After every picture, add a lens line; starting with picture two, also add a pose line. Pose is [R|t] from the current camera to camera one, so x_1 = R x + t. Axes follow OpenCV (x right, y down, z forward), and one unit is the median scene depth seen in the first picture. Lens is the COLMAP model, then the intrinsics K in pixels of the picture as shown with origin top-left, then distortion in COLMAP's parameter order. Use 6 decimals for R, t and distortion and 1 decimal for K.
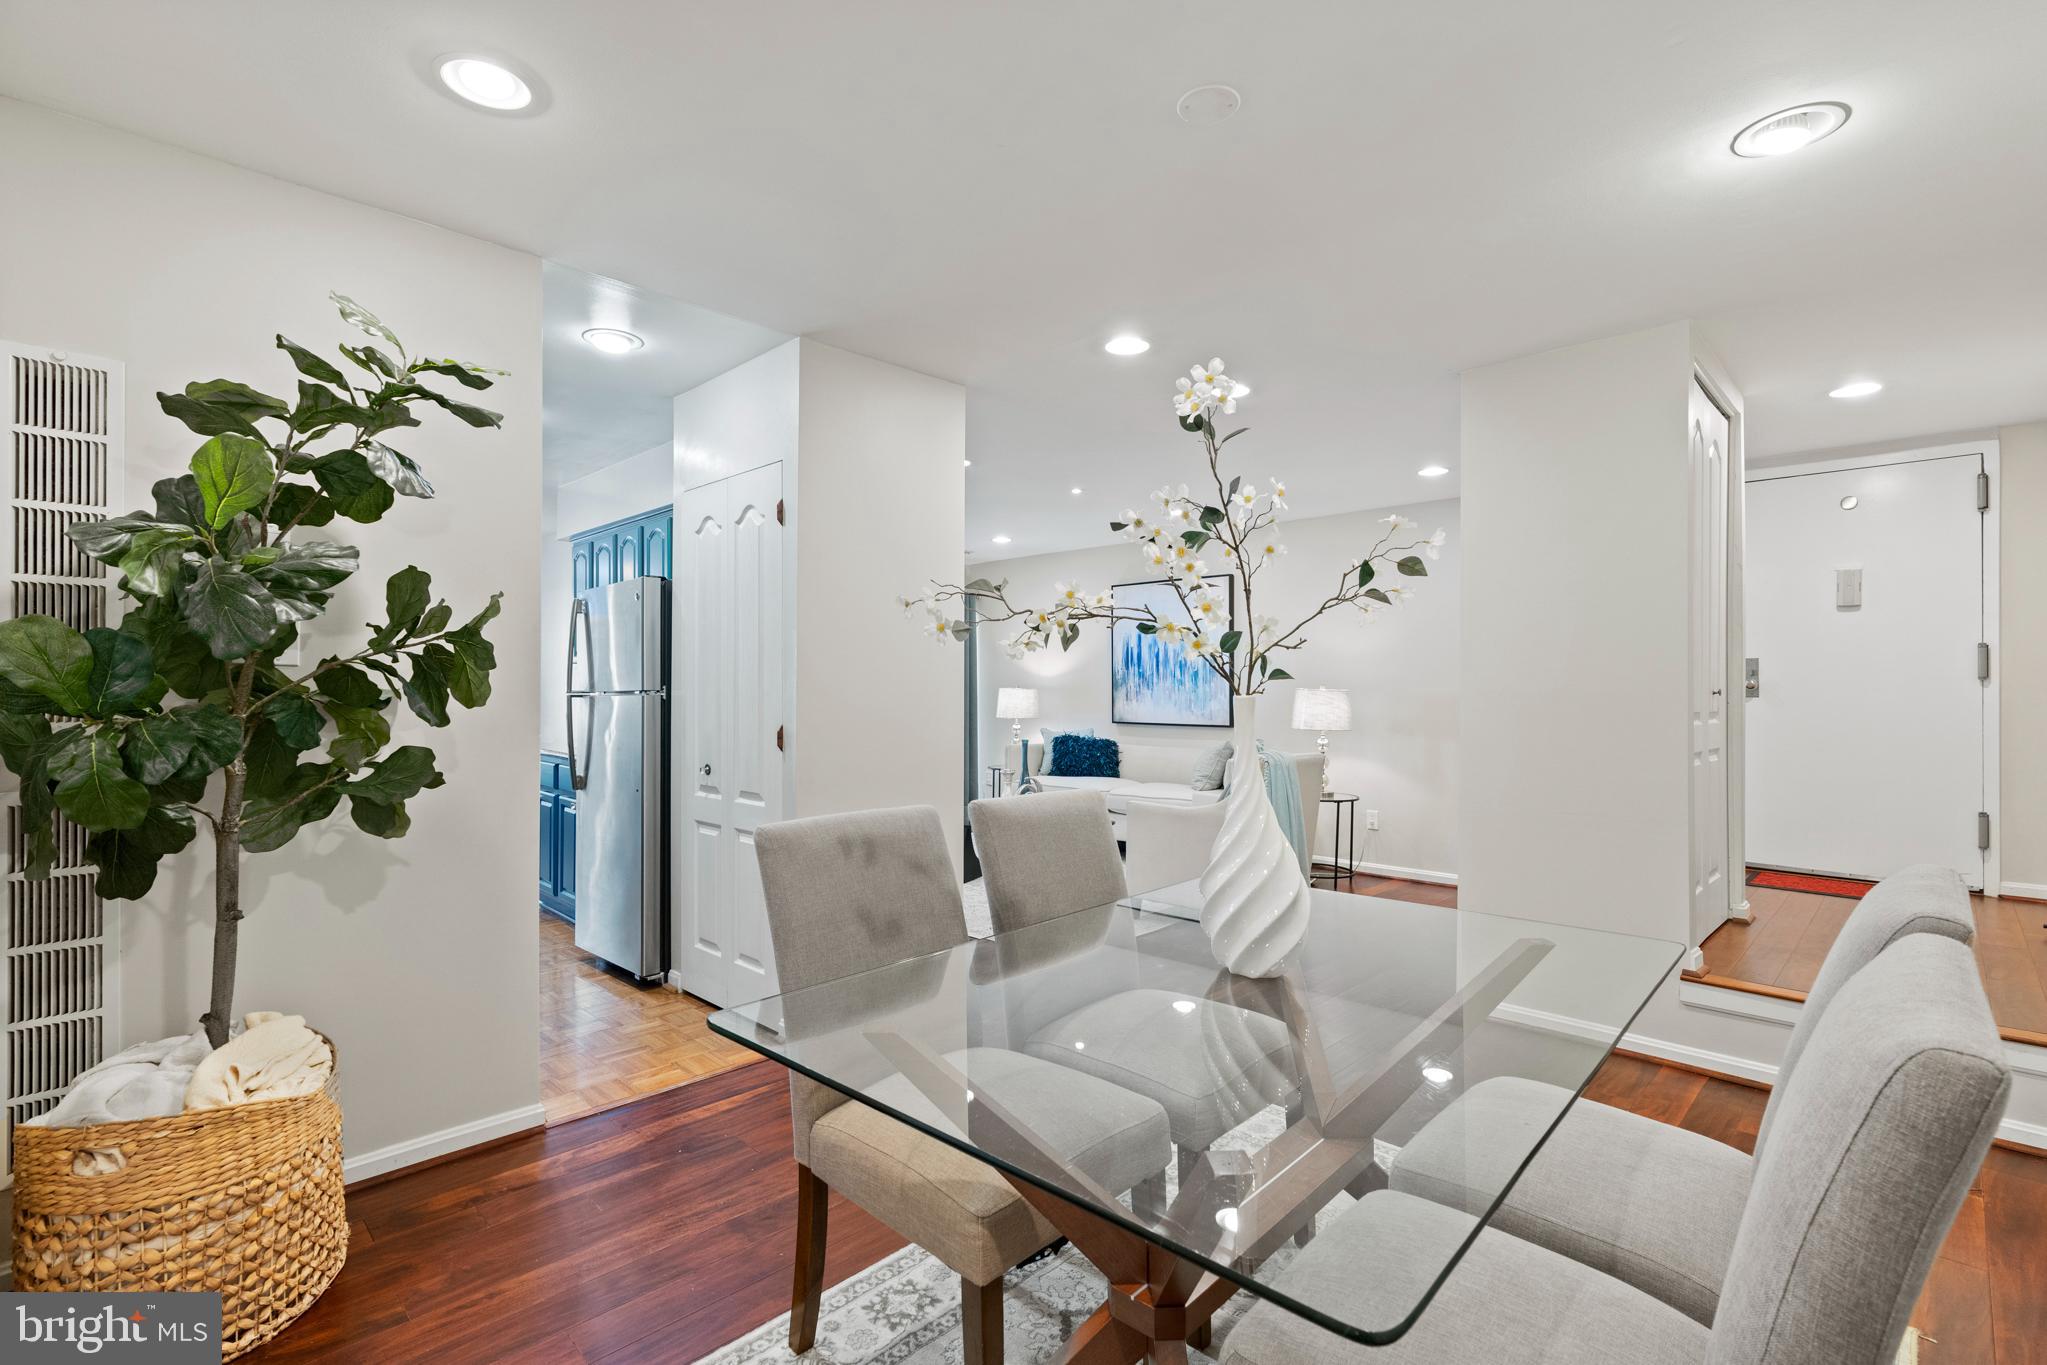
lens RADIAL K [[935.9, 0, 1024.3], [0, 935.9, 690.4], [0, 0, 1]] dist [-0.011337, 0.001096]
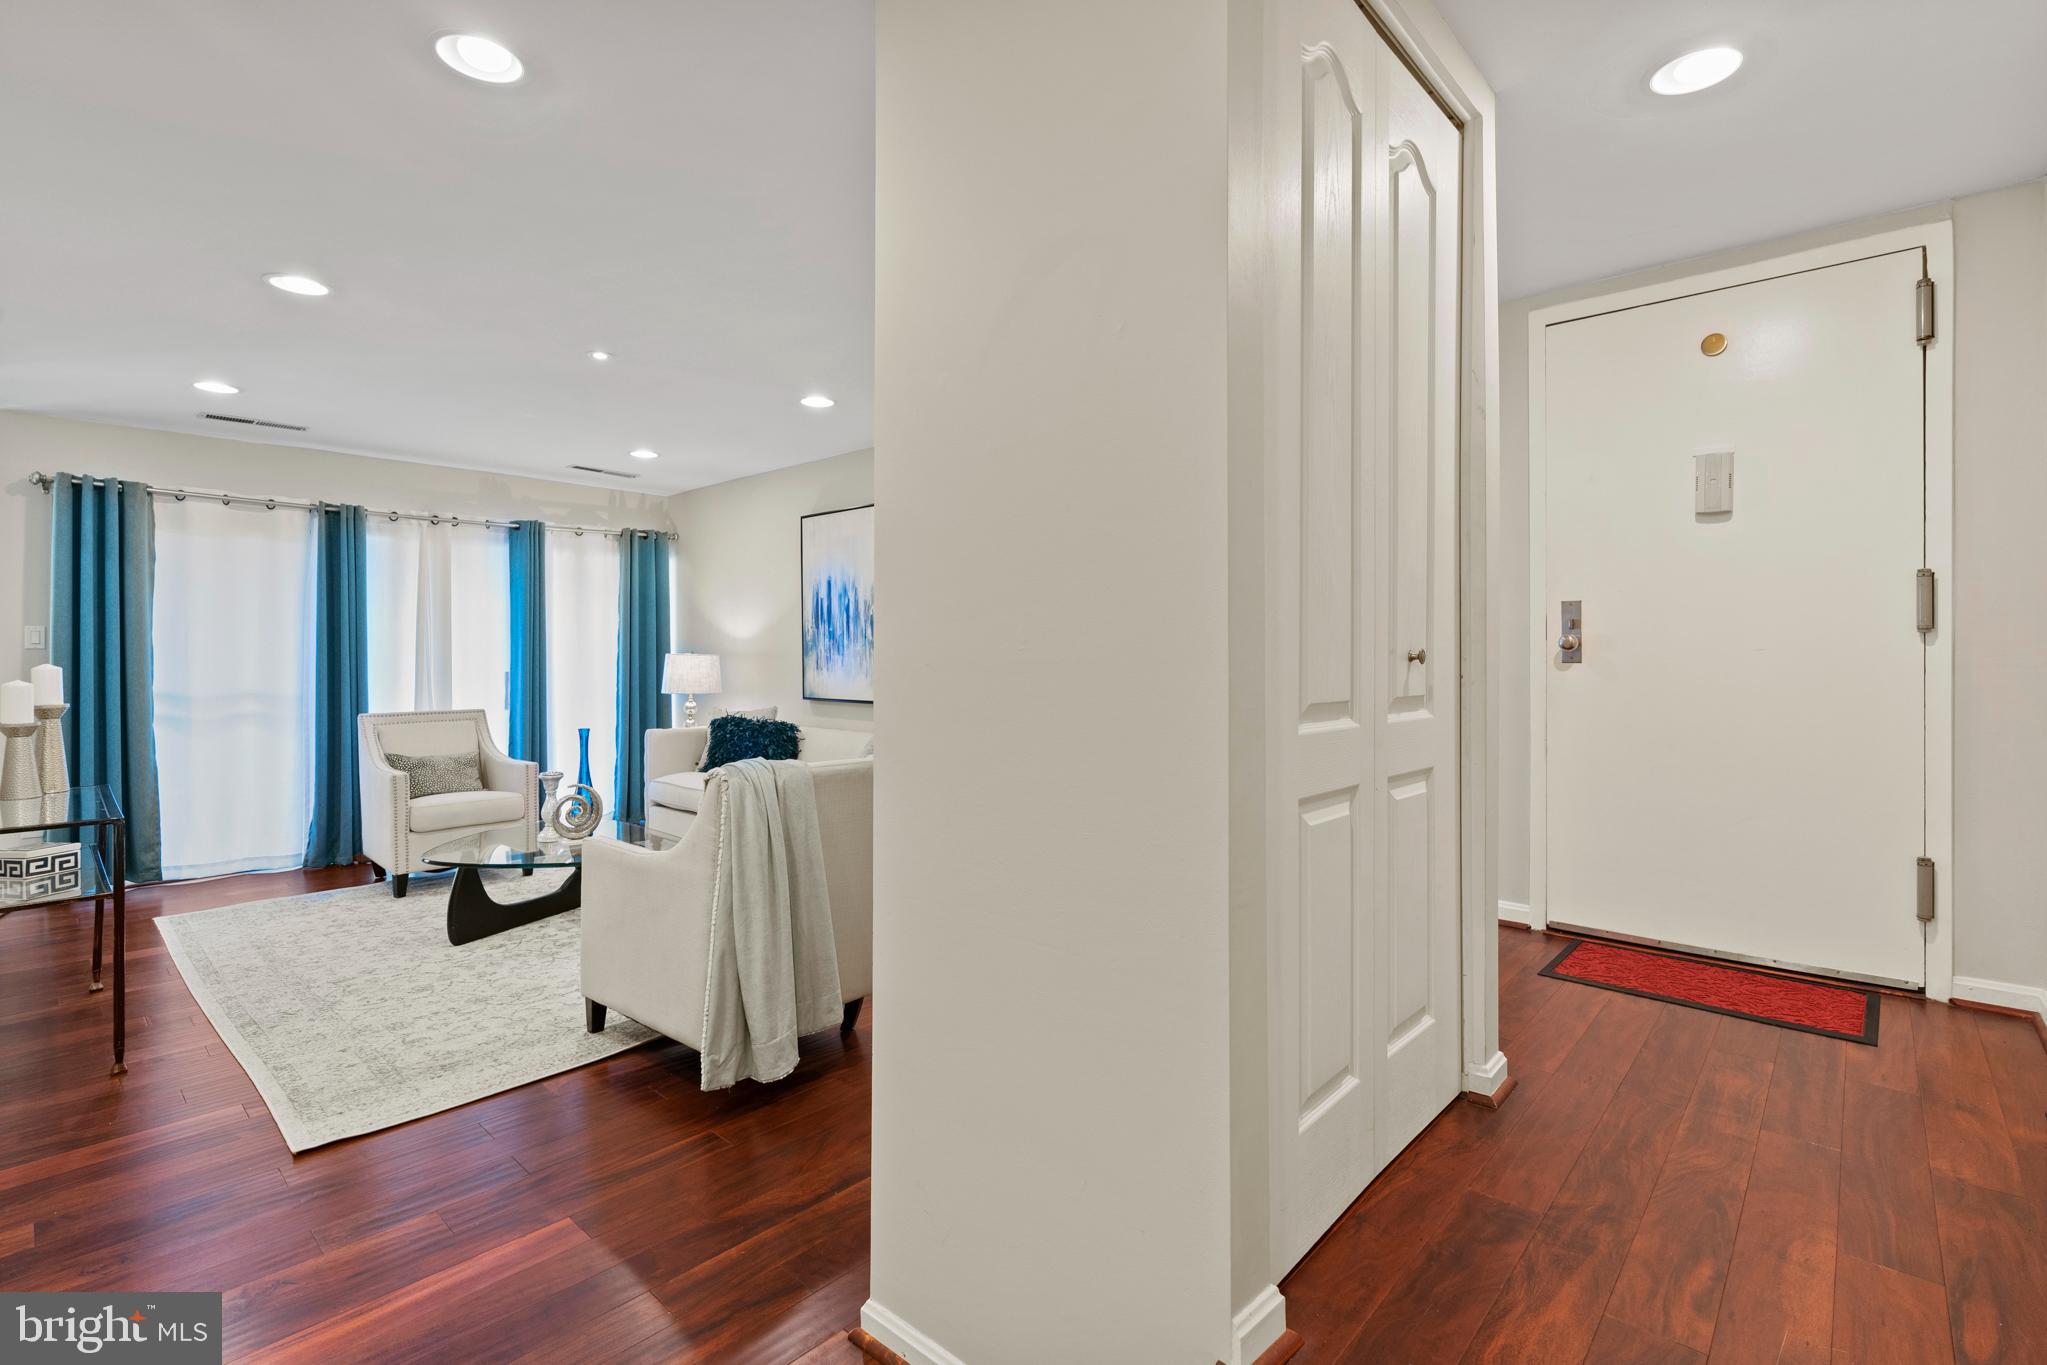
lens RADIAL K [[935.9, 0, 1028.4], [0, 935.9, 663.0], [0, 0, 1]] dist [-0.011337, 0.001096]
pose [[0.998851, -0.004405, 0.047715, 0.266054], [0.004068, 0.999966, 0.007161, 0.001114], [-0.047745, -0.006959, 0.998835, 0.266391]]
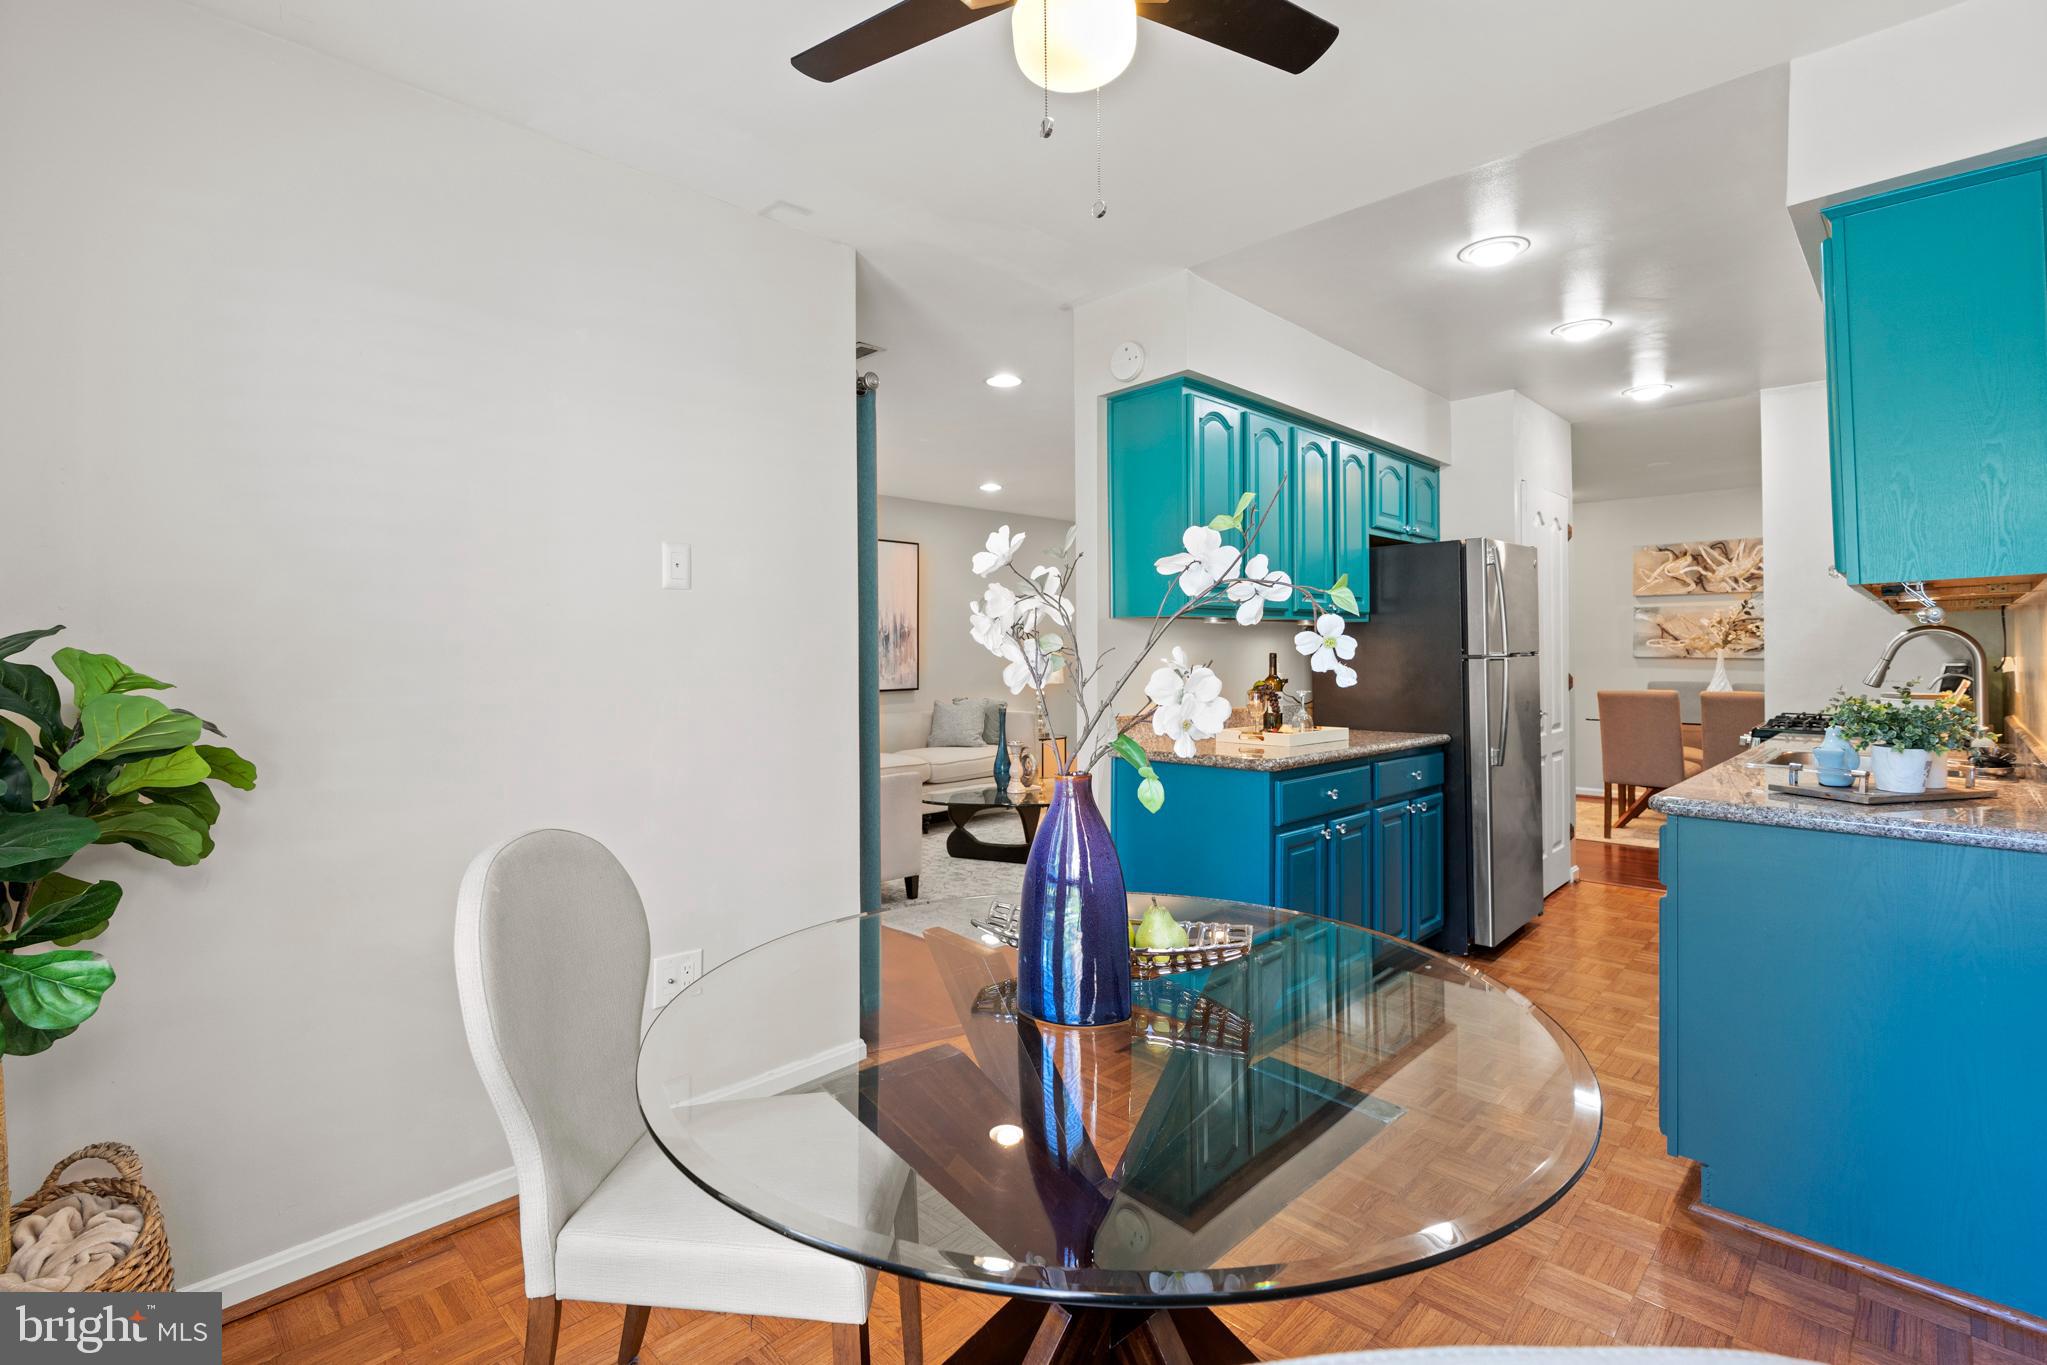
lens RADIAL K [[935.9, 0, 1037.8], [0, 935.9, 653.1], [0, 0, 1]] dist [-0.011337, 0.001096]
pose [[-0.012183, -0.001232, 0.999925, -0.828821], [0.003369, 0.999994, 0.001273, -0.002425], [-0.999920, 0.003384, -0.012179, 0.876406]]
